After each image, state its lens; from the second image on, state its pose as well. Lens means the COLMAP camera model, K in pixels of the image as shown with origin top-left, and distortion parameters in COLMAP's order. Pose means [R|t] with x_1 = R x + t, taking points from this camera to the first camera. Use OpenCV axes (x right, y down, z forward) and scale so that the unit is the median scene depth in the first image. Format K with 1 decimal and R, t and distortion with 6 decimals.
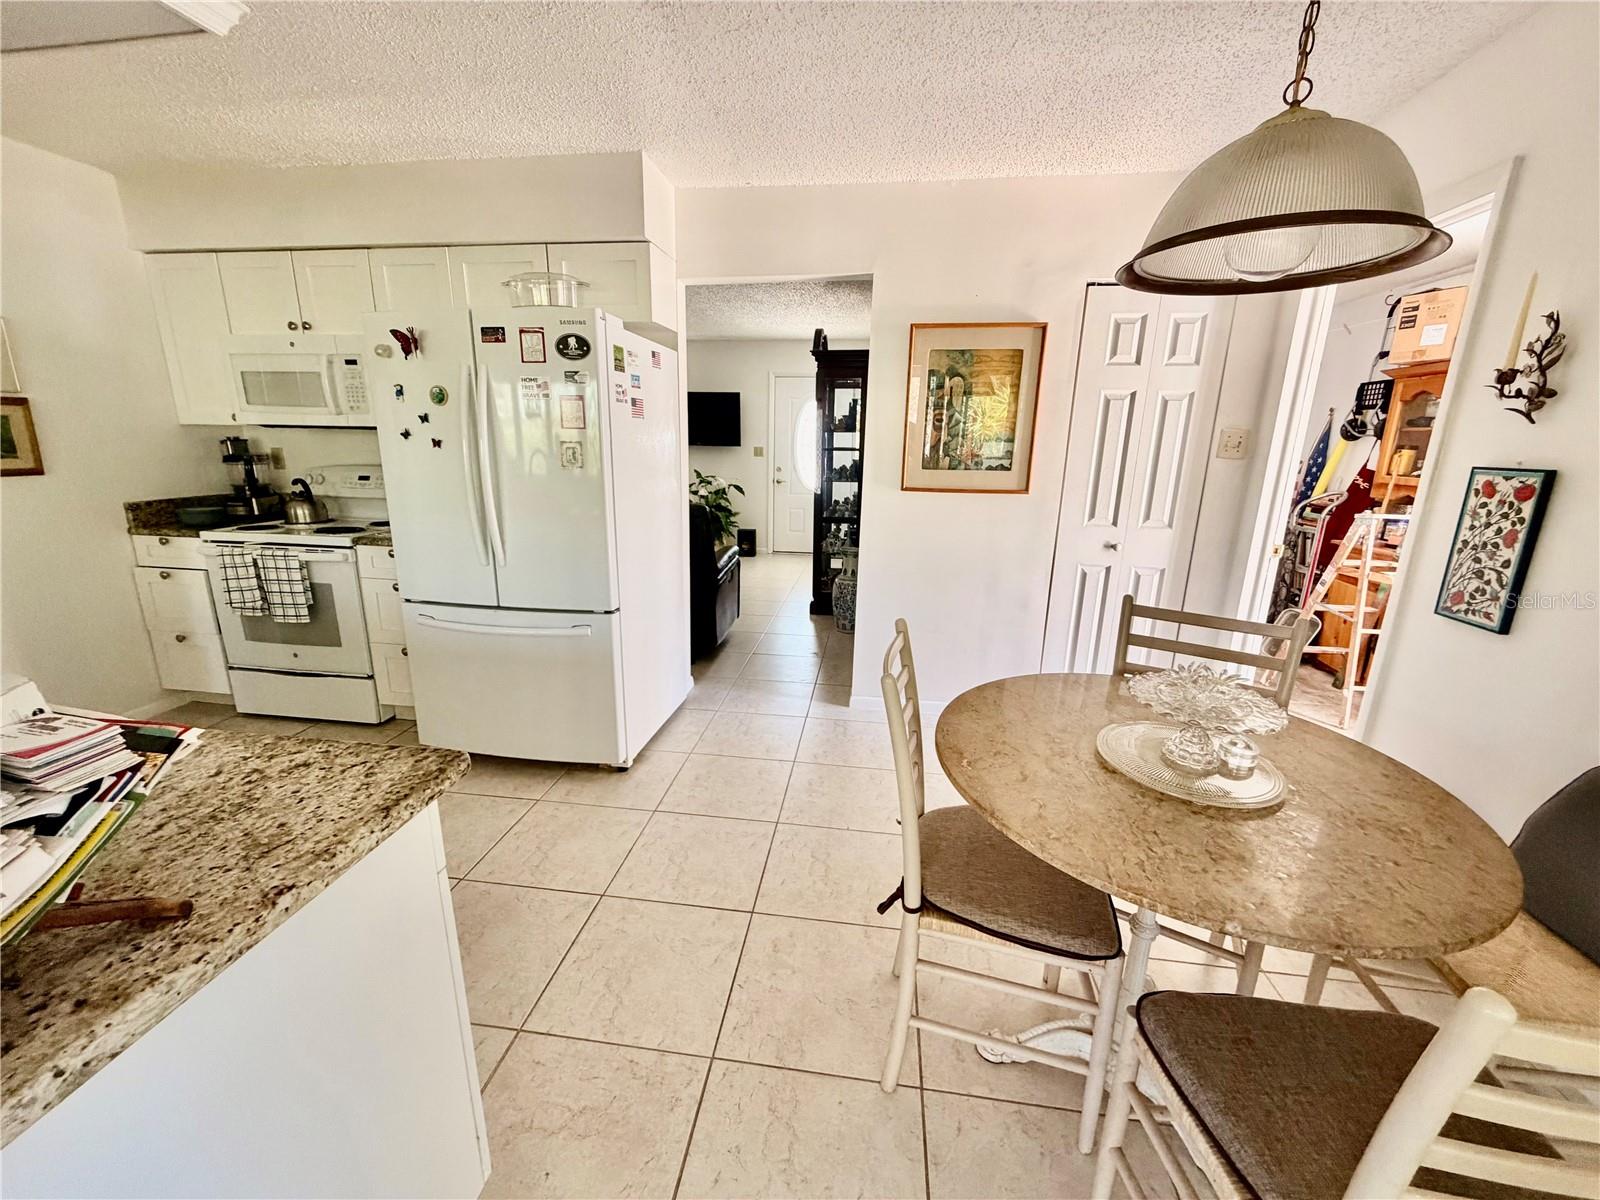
lens RADIAL K [[638.1, 0, 793.9], [0, 638.1, 602.4], [0, 0, 1]] dist [-0.000143, 0.000636]
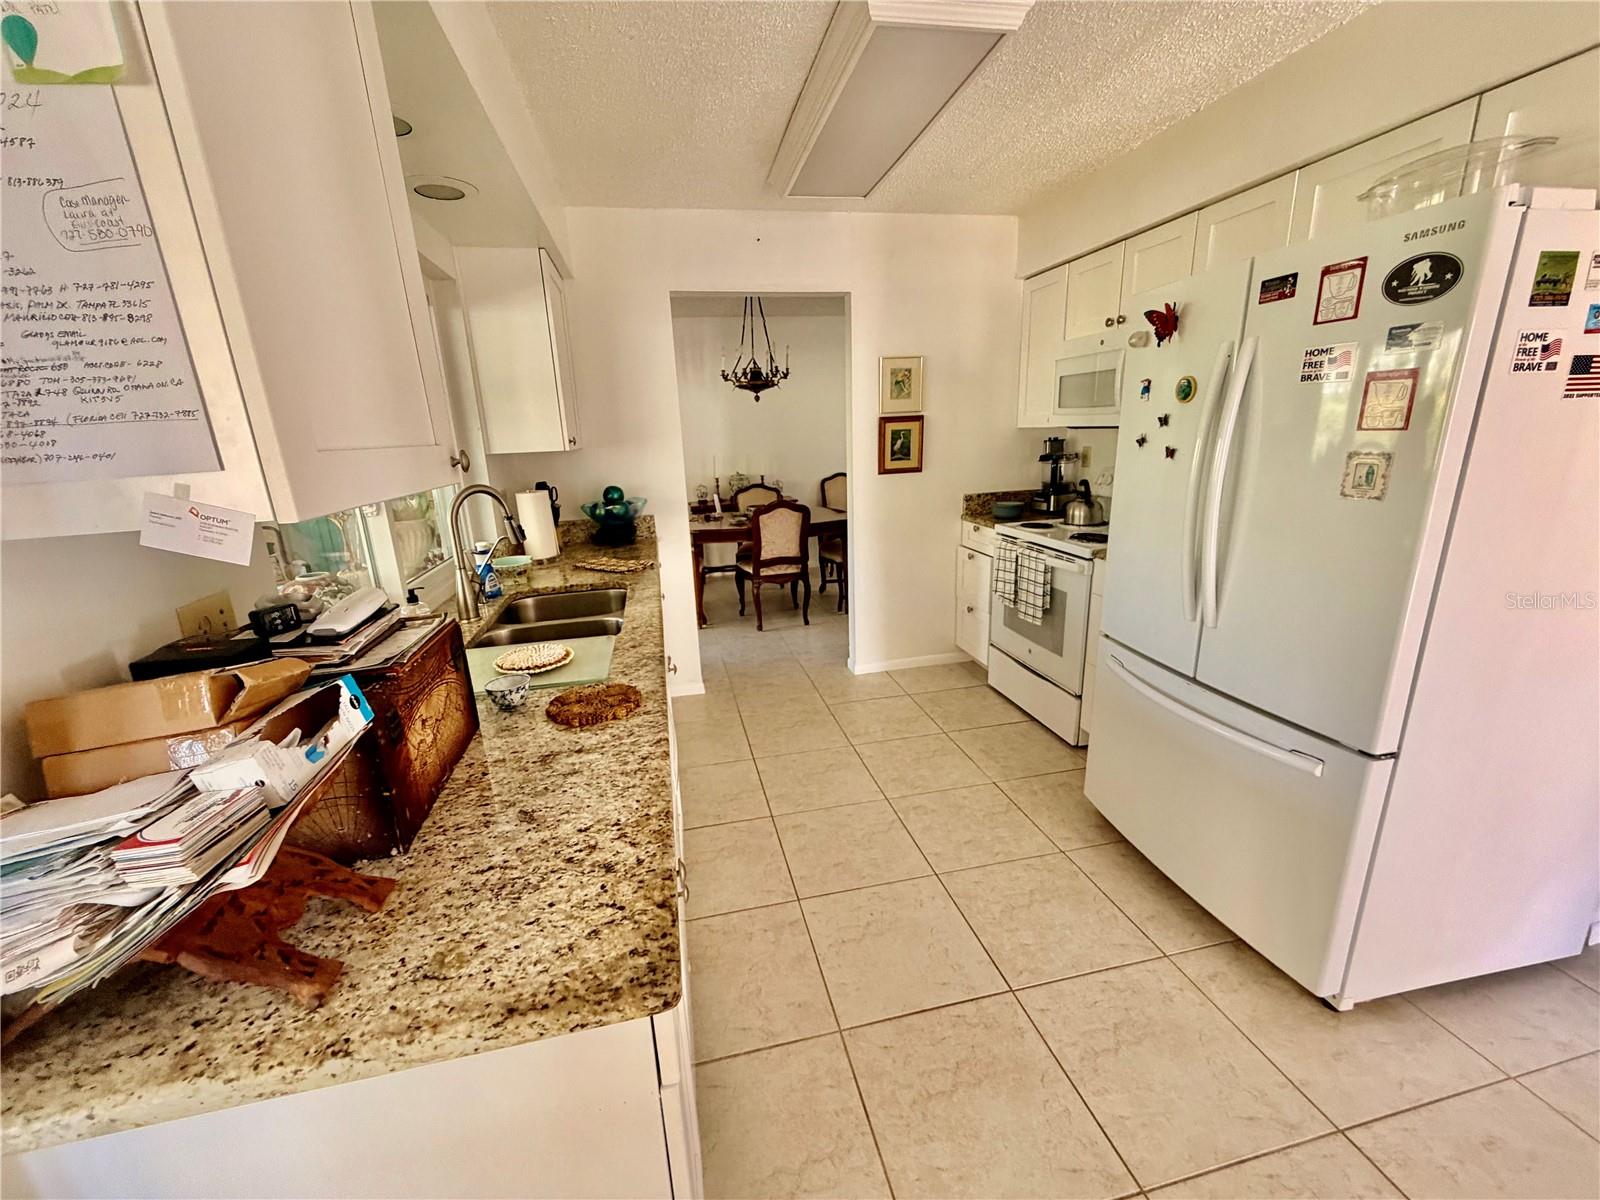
lens RADIAL K [[638.1, 0, 796.1], [0, 638.1, 599.3], [0, 0, 1]] dist [-0.000143, 0.000636]
pose [[0.339894, 0.217300, -0.915015, 0.023219], [-0.190016, 0.968742, 0.159475, -0.107045], [0.921068, 0.119663, 0.370560, 0.299015]]
